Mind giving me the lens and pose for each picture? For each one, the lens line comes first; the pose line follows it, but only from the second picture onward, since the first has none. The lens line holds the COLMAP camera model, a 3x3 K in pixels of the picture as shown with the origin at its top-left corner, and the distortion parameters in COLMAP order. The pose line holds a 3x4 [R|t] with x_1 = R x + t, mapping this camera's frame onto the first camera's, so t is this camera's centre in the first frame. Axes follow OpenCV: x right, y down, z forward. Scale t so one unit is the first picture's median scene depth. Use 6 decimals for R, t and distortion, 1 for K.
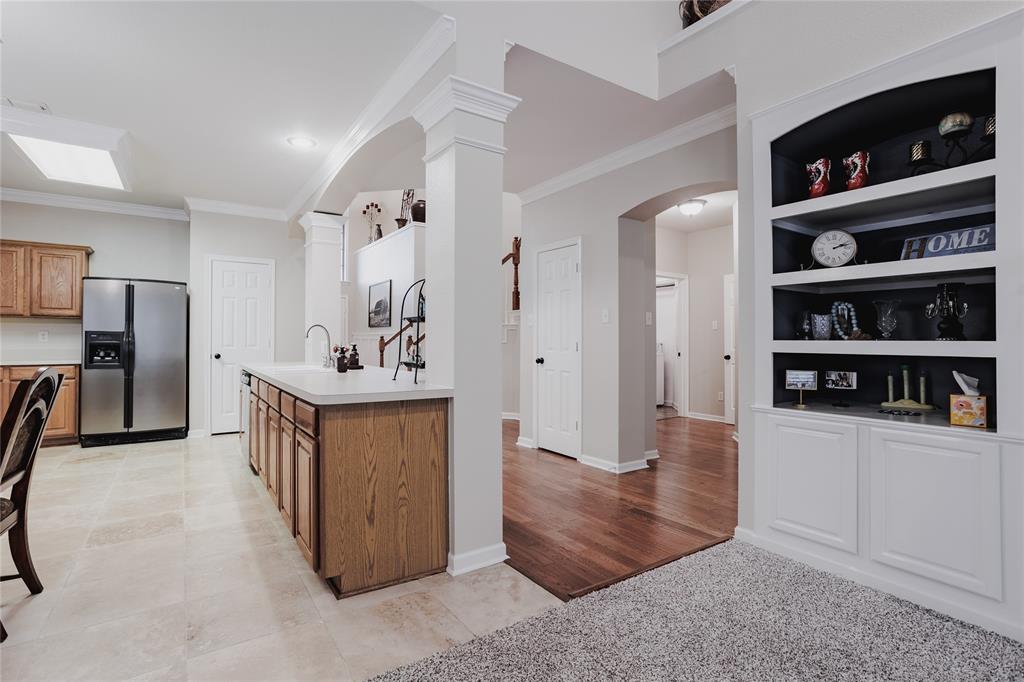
lens RADIAL K [[499.8, 0, 512.0], [0, 499.8, 341.0], [0, 0, 1]] dist [-0.047118, 0.025561]
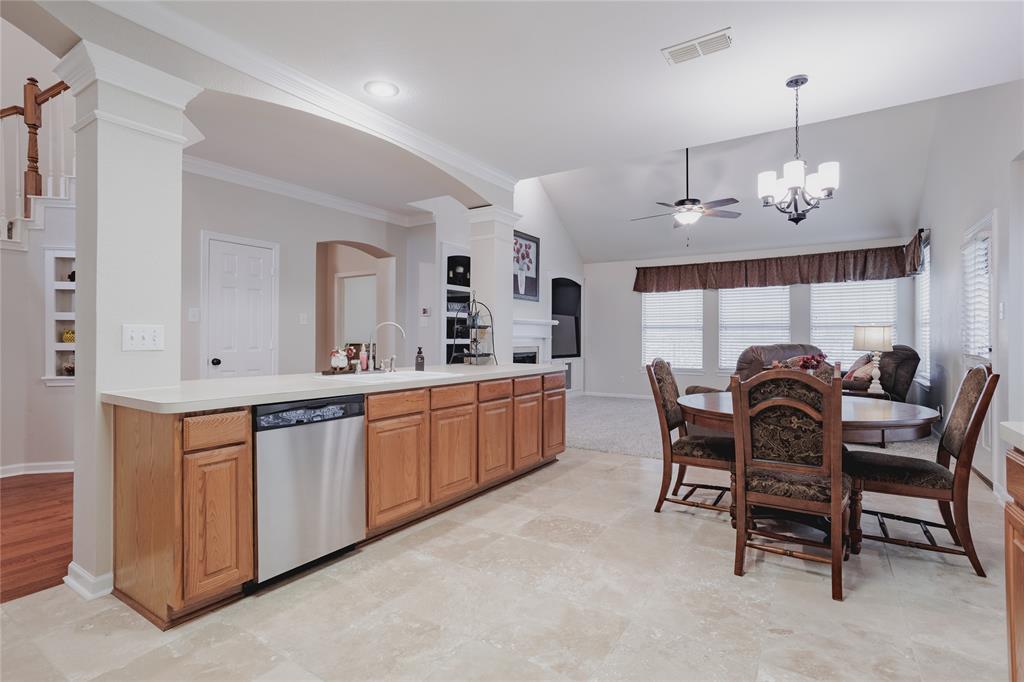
lens RADIAL K [[499.8, 0, 512.0], [0, 499.8, 341.0], [0, 0, 1]] dist [-0.047118, 0.025561]
pose [[-0.401453, -0.012895, 0.915789, -0.933873], [-0.007814, 0.999913, 0.010655, -0.009692], [-0.915846, -0.002879, -0.401519, 0.848980]]
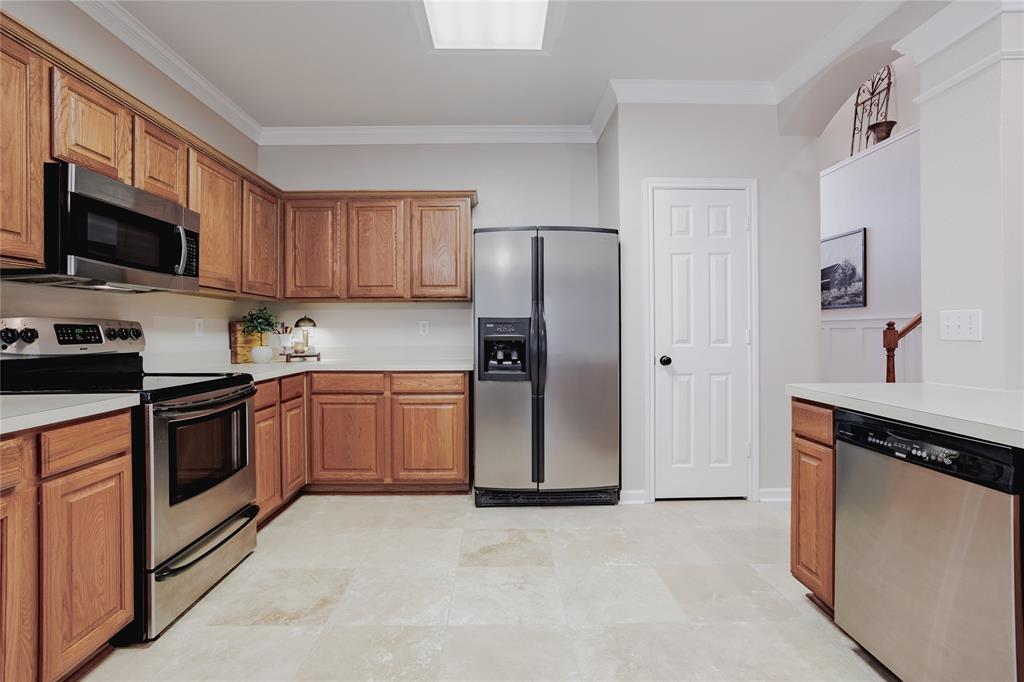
lens RADIAL K [[499.8, 0, 512.0], [0, 499.8, 341.0], [0, 0, 1]] dist [-0.047118, 0.025561]
pose [[0.844738, 0.003634, -0.535167, -0.491670], [0.008124, 0.999775, 0.019612, -0.003577], [0.535118, -0.020915, 0.844519, 0.484415]]
